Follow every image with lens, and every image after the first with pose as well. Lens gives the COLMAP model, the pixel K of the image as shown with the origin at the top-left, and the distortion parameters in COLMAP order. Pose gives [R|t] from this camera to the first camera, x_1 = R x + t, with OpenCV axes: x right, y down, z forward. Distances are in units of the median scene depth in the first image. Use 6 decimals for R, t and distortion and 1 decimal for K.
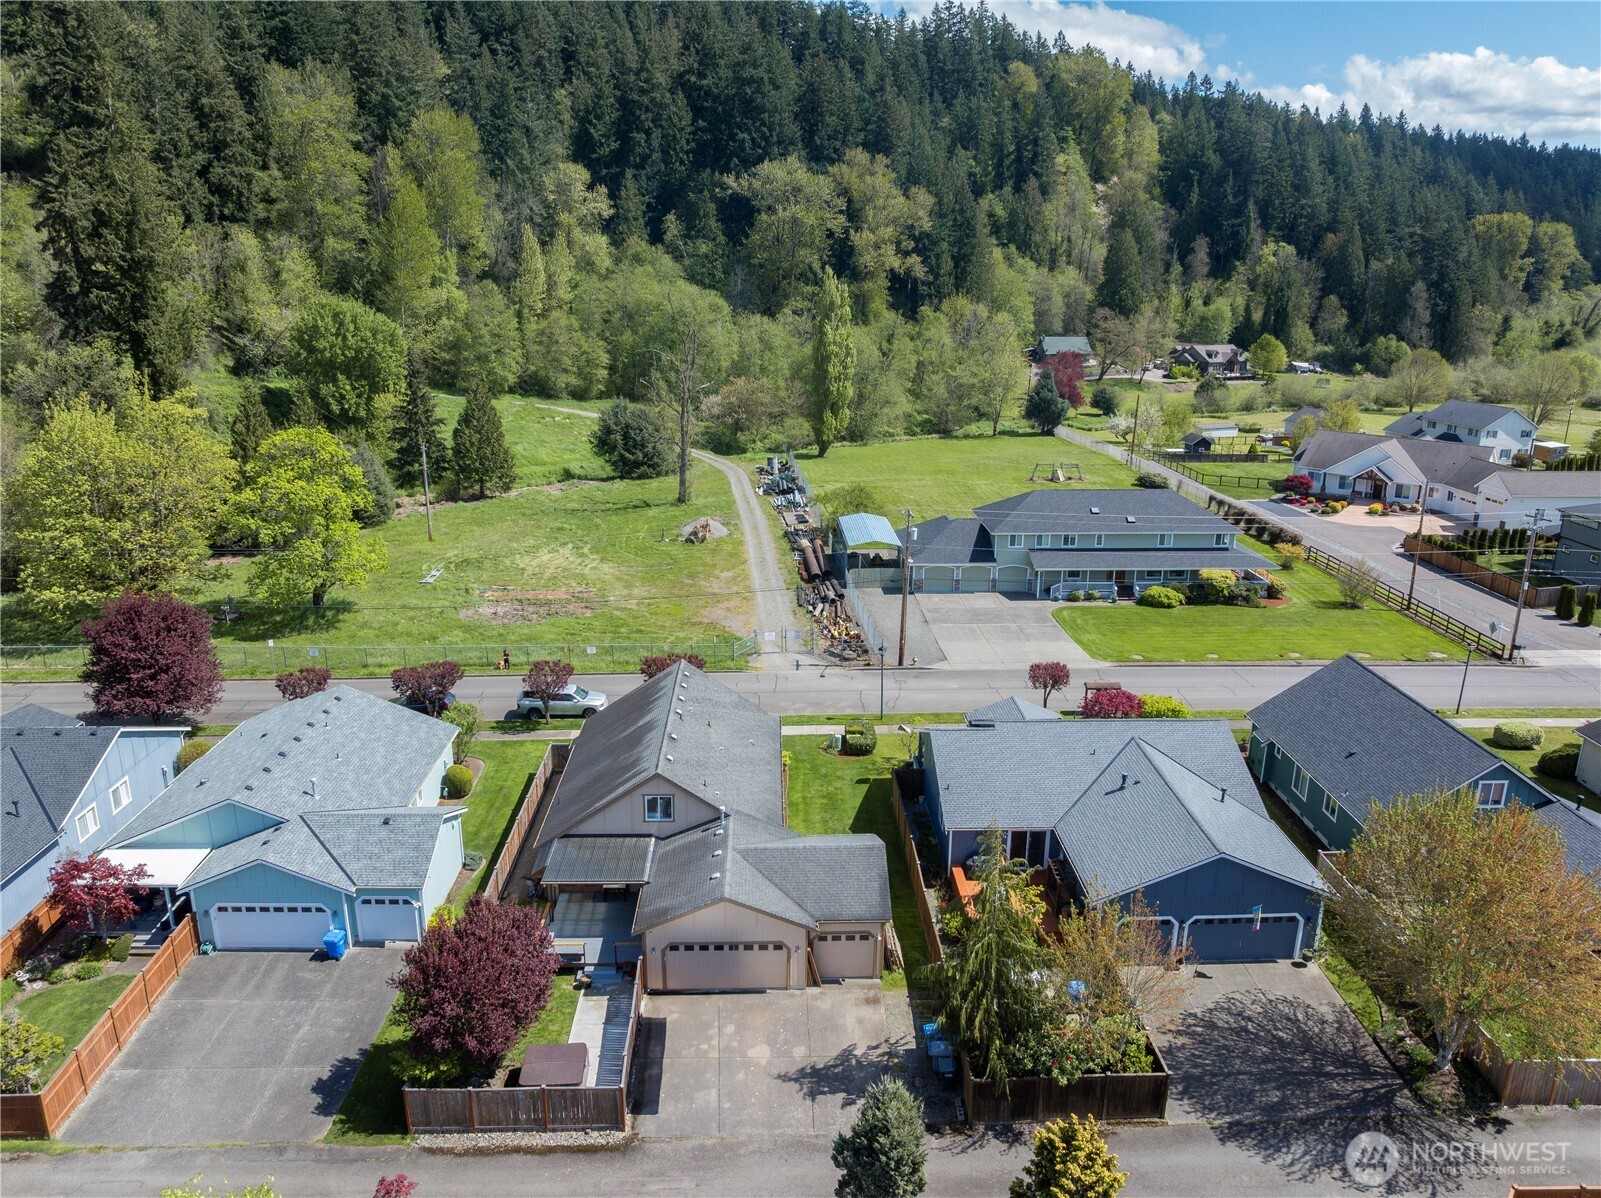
lens RADIAL K [[1134.7, 0, 803.9], [0, 1134.7, 595.4], [0, 0, 1]] dist [-0.055319, 0.027598]
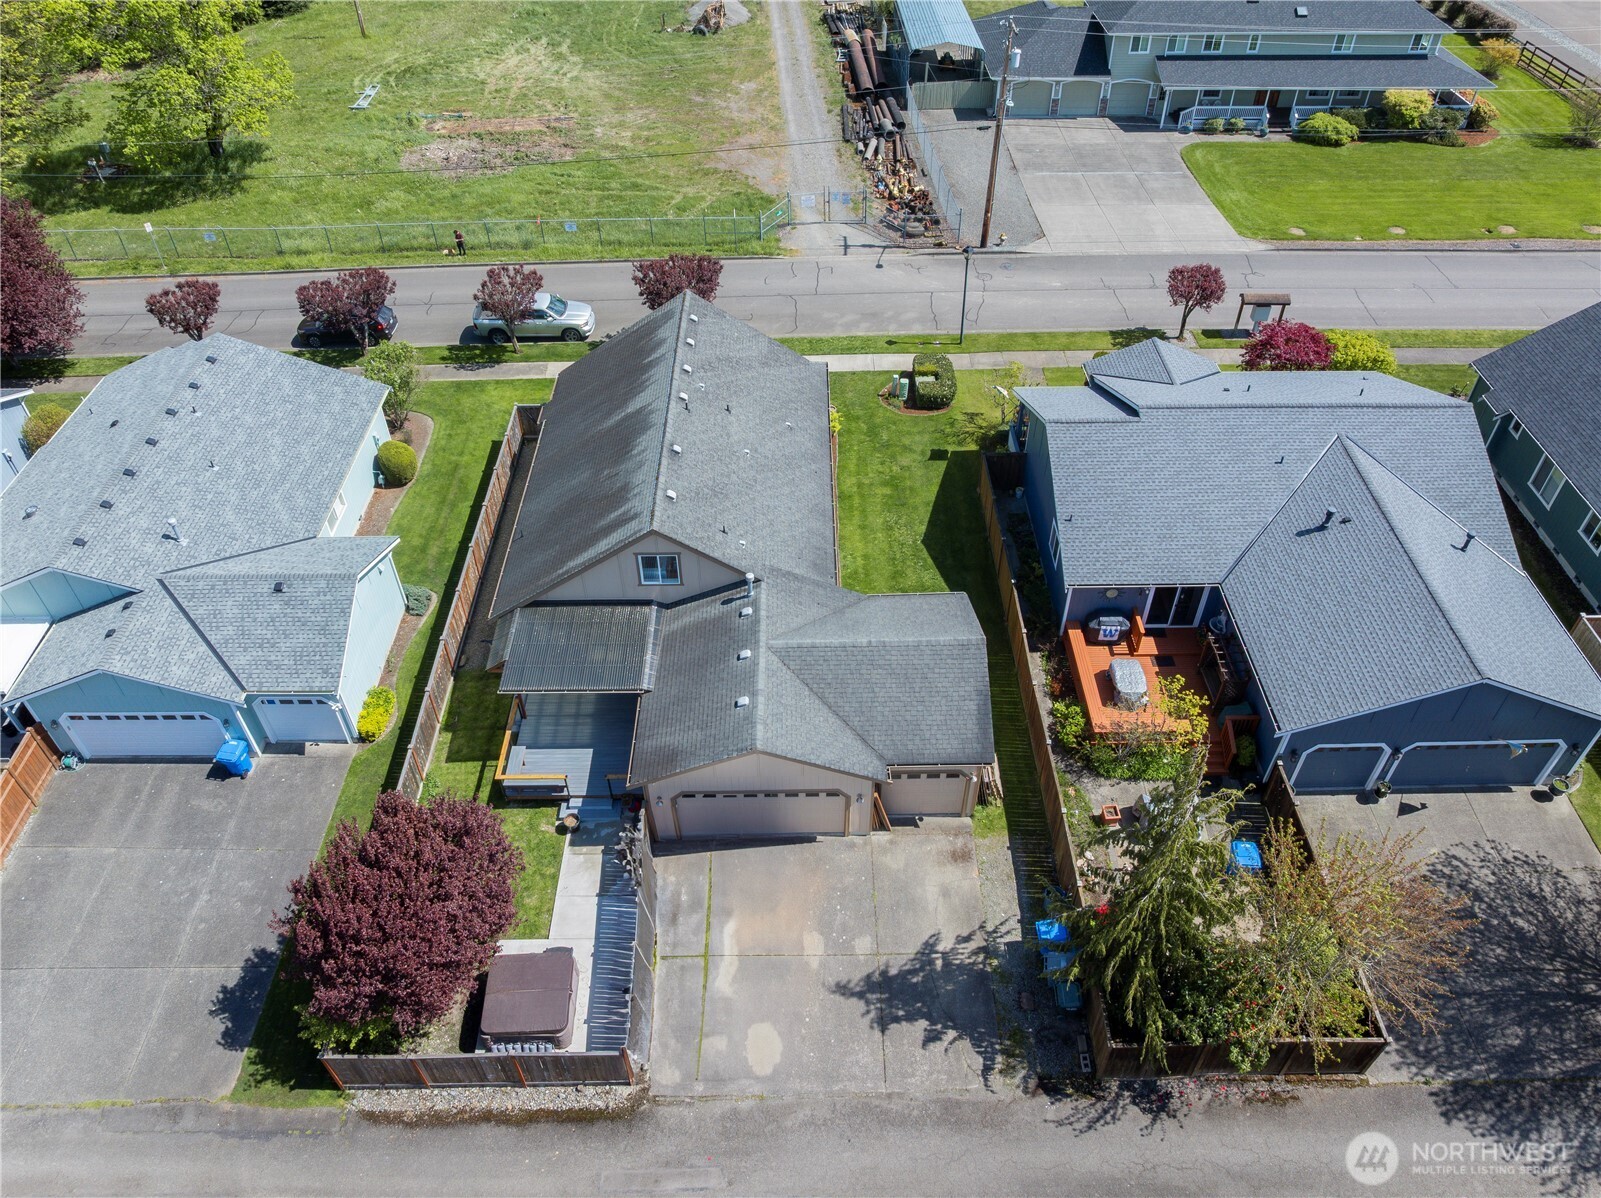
lens RADIAL K [[1134.7, 0, 804.6], [0, 1134.7, 590.4], [0, 0, 1]] dist [-0.055319, 0.027598]
pose [[0.999665, 0.004116, -0.025536, -0.019584], [0.007699, 0.895171, 0.445656, -0.105159], [0.024694, -0.445704, 0.894840, 0.352301]]
